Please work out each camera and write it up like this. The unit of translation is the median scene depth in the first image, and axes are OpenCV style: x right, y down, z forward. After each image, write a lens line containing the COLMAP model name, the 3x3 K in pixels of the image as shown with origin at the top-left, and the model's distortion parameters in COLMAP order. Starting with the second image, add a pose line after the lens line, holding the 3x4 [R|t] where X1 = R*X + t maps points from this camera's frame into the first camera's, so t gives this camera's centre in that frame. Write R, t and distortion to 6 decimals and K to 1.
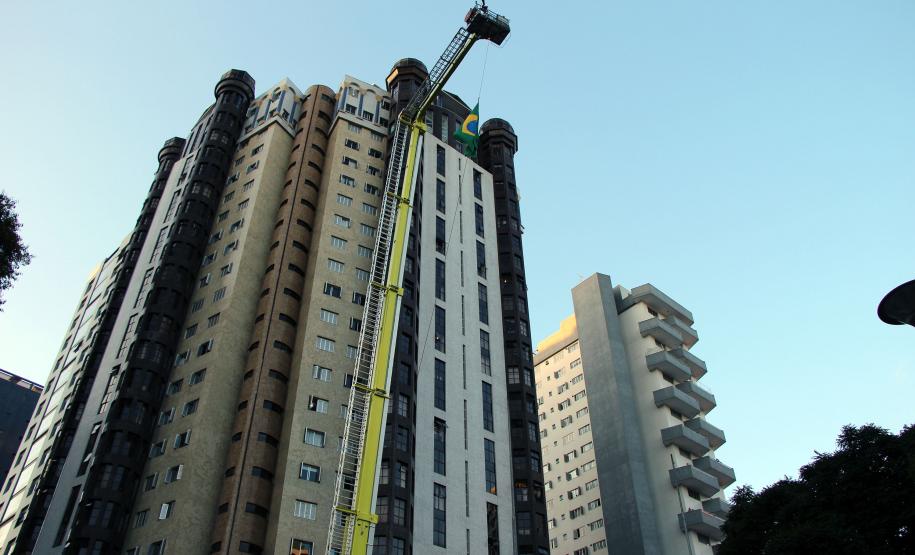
lens RADIAL K [[752.5, 0, 457.5], [0, 752.5, 277.5], [0, 0, 1]] dist [-0.181890, 0.148376]
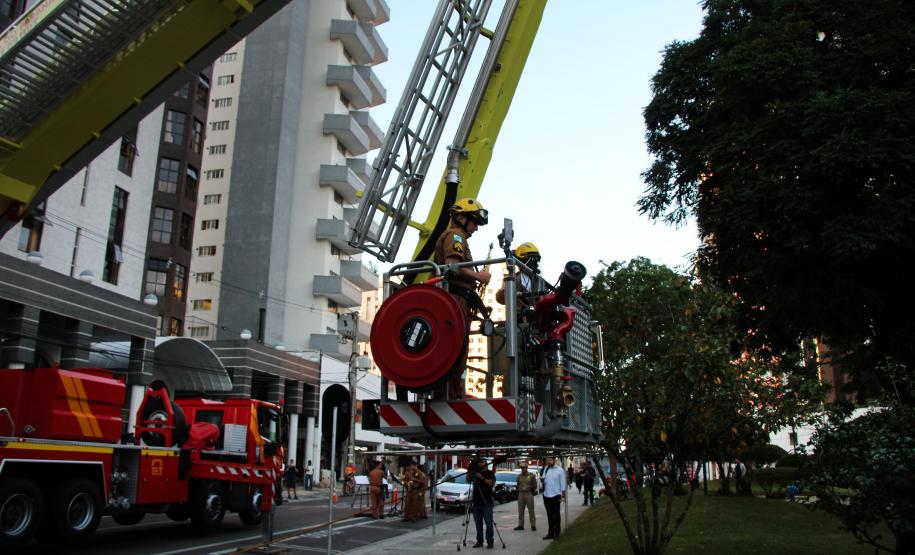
lens RADIAL K [[752.5, 0, 457.5], [0, 752.5, 277.5], [0, 0, 1]] dist [-0.181890, 0.148376]
pose [[0.815172, 0.164047, 0.555503, -0.045284], [-0.402311, 0.850322, 0.339260, 0.168197], [-0.416702, -0.500040, 0.759157, 0.208628]]
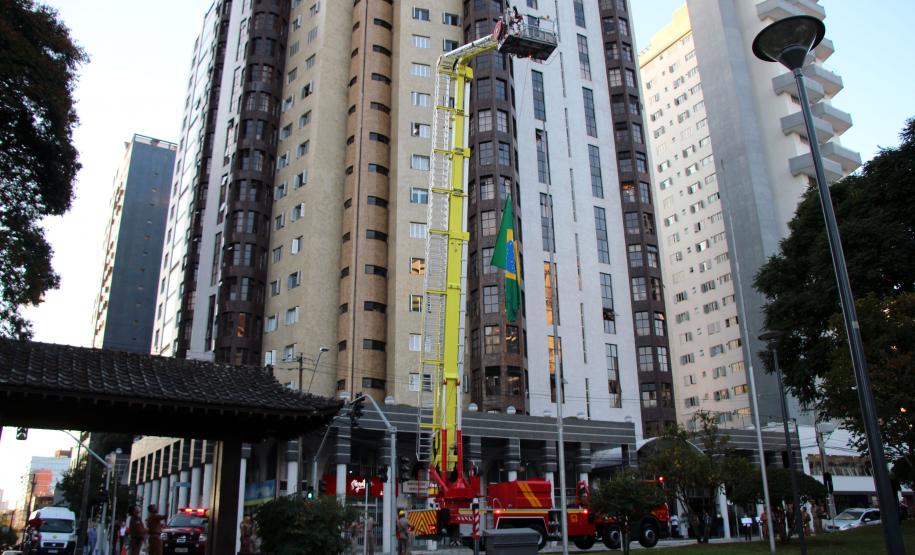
lens RADIAL K [[752.5, 0, 457.5], [0, 752.5, 277.5], [0, 0, 1]] dist [-0.181890, 0.148376]
pose [[0.978721, -0.072790, -0.191852, 0.042878], [0.139976, 0.920490, 0.364836, -0.011165], [0.150042, -0.383927, 0.911091, -0.014723]]
